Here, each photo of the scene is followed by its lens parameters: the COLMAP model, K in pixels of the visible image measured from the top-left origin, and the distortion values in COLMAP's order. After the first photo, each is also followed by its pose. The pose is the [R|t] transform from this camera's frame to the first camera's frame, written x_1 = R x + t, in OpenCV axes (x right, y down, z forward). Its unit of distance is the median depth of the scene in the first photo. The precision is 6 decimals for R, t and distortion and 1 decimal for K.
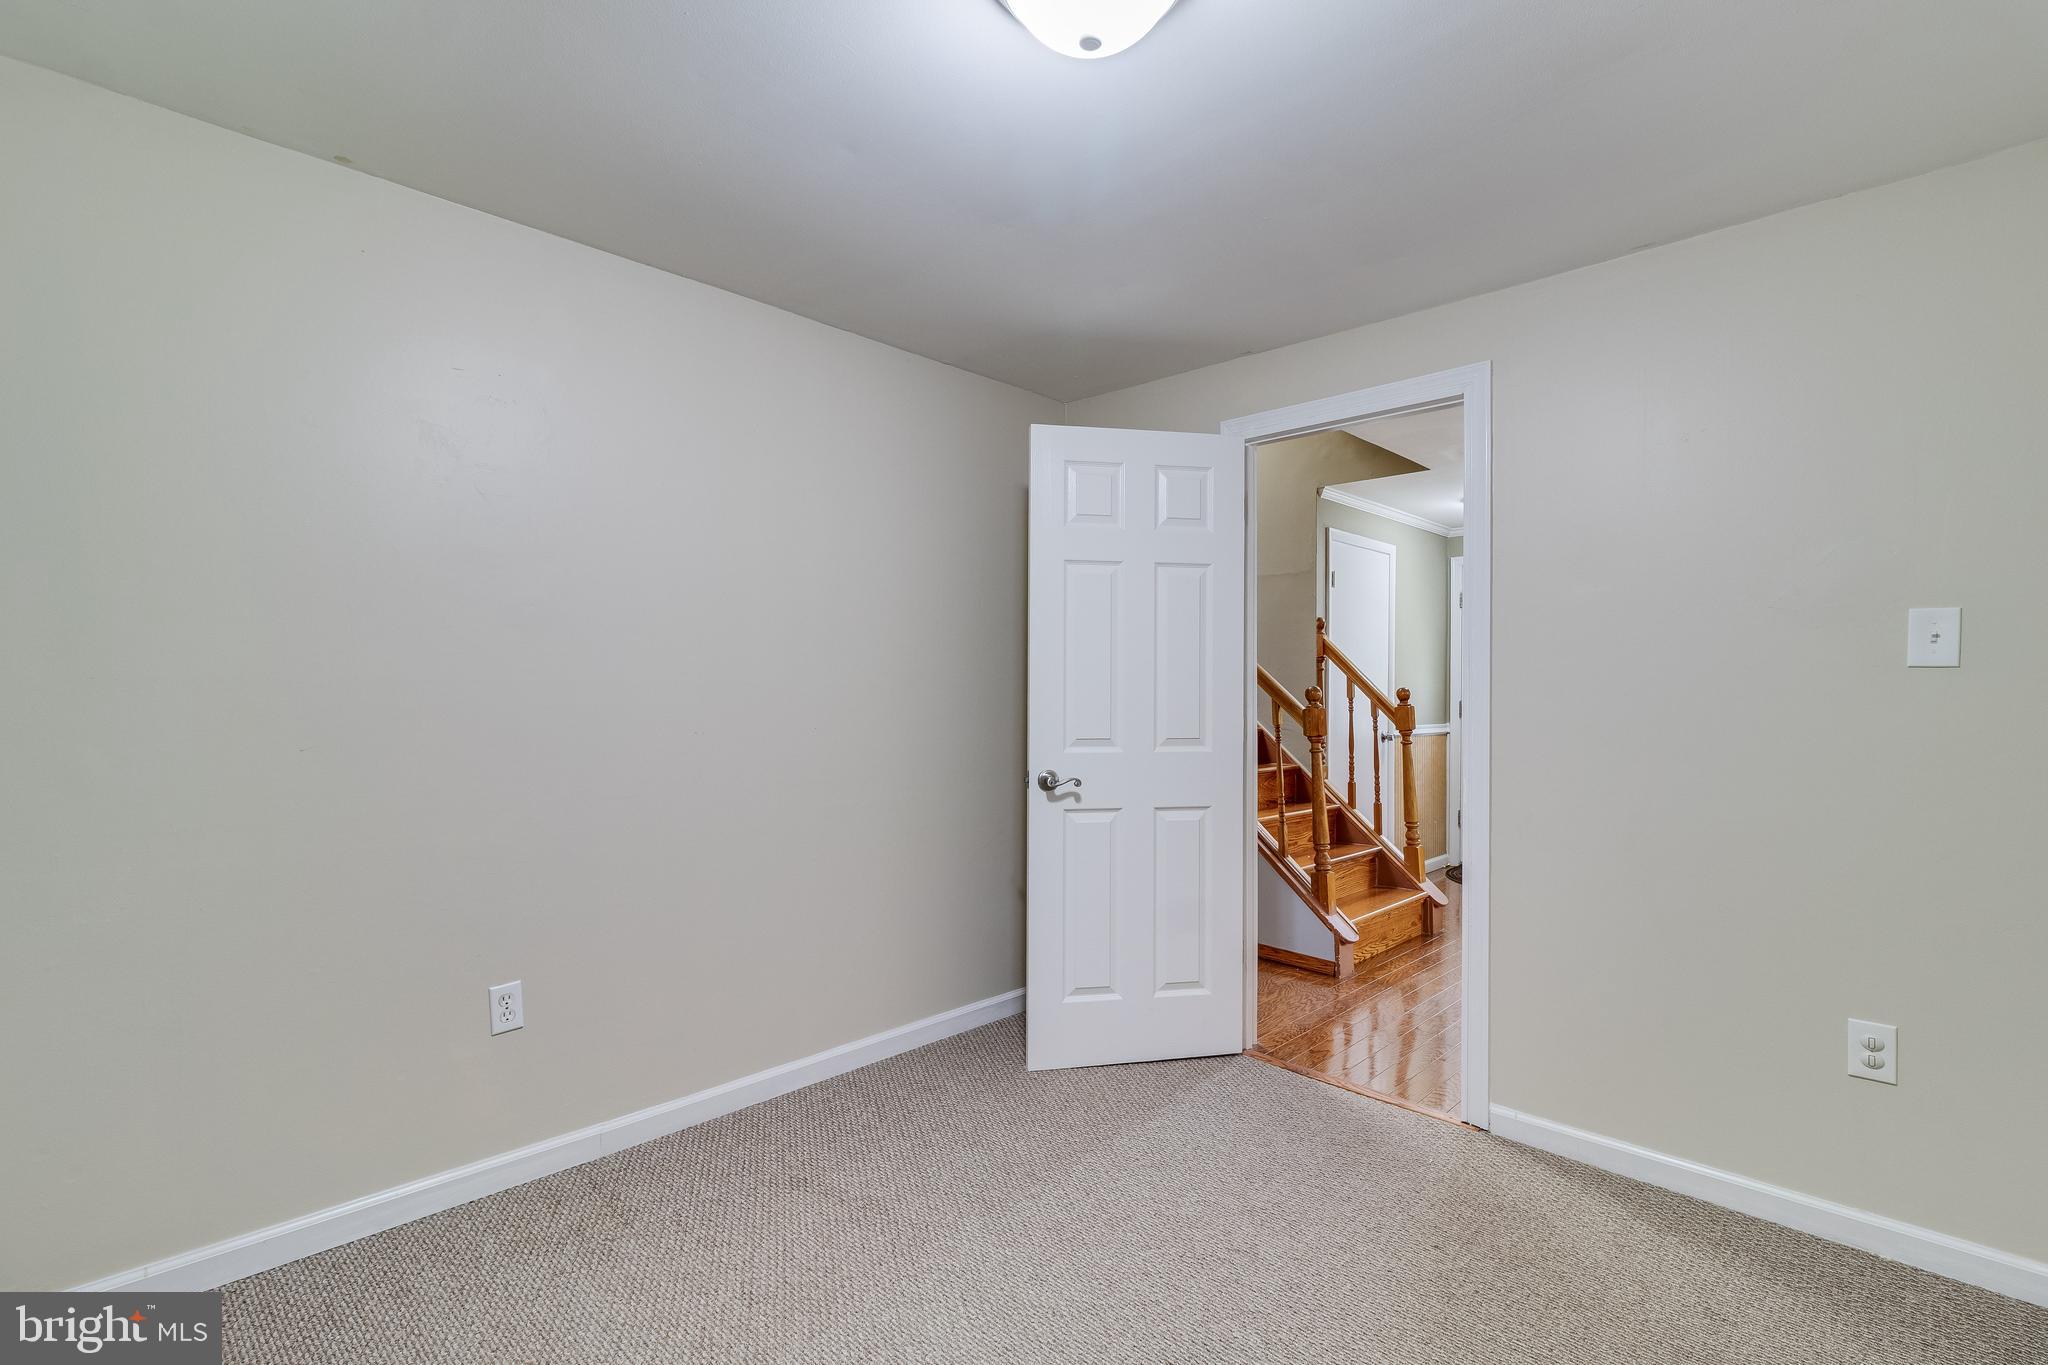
lens RADIAL K [[959.1, 0, 1031.8], [0, 959.1, 694.1], [0, 0, 1]] dist [-0.002595, -0.000157]
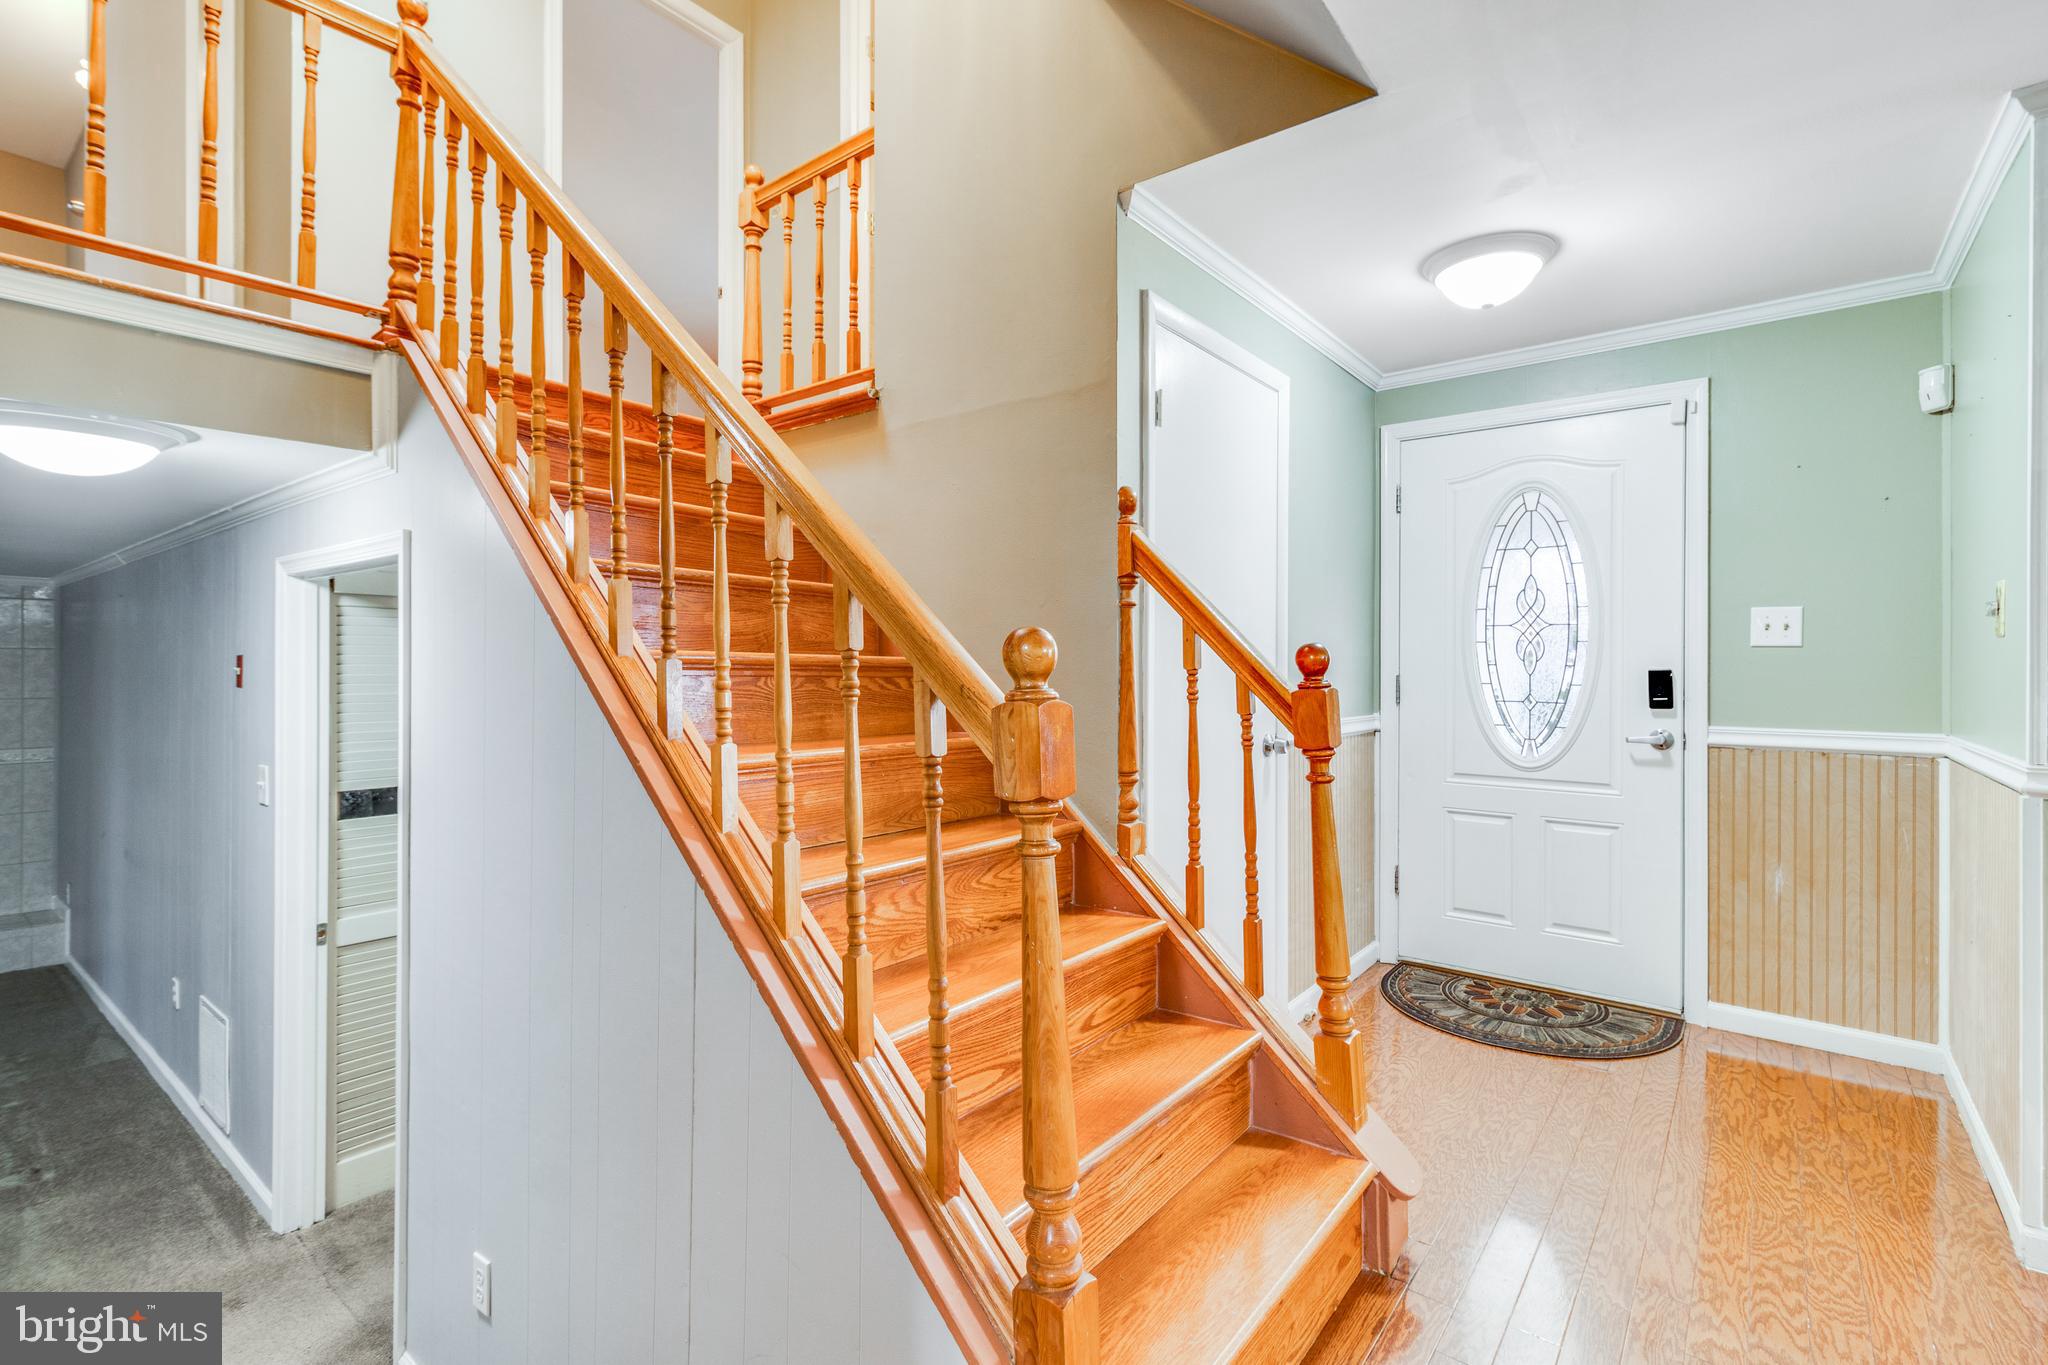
lens RADIAL K [[948.2, 0, 1032.3], [0, 948.2, 670.3], [0, 0, 1]] dist [-0.000505, -0.000191]
pose [[0.994503, -0.003469, 0.104654, 0.217501], [0.003088, 0.999988, 0.003807, 0.002447], [-0.104666, -0.003463, 0.994501, 0.586187]]
